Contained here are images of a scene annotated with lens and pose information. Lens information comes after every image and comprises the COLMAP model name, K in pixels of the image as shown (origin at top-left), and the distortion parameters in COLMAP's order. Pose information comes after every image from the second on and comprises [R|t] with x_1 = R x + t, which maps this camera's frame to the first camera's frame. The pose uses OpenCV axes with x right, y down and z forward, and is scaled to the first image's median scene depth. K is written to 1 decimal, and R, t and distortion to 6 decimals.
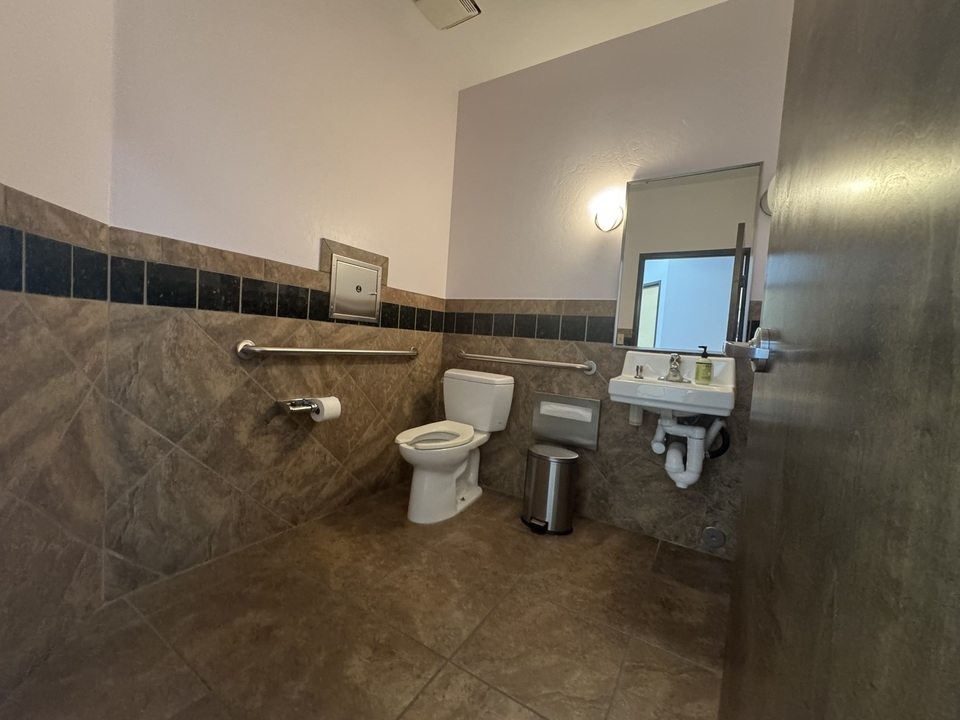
lens RADIAL K [[381.8, 0, 480.3], [0, 381.8, 357.7], [0, 0, 1]] dist [-0.003109, 0.000510]
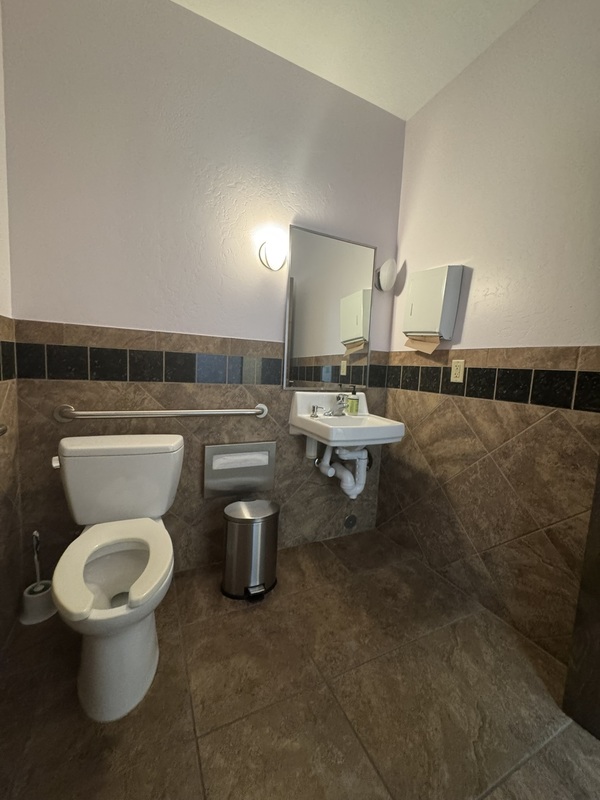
lens RADIAL K [[318.1, 0, 297.7], [0, 318.1, 401.6], [0, 0, 1]] dist [-0.003109, 0.000510]
pose [[0.543494, -0.131703, 0.829017, -0.331509], [0.026987, 0.989846, 0.139561, -0.107139], [-0.838979, -0.053478, 0.541529, 0.474520]]
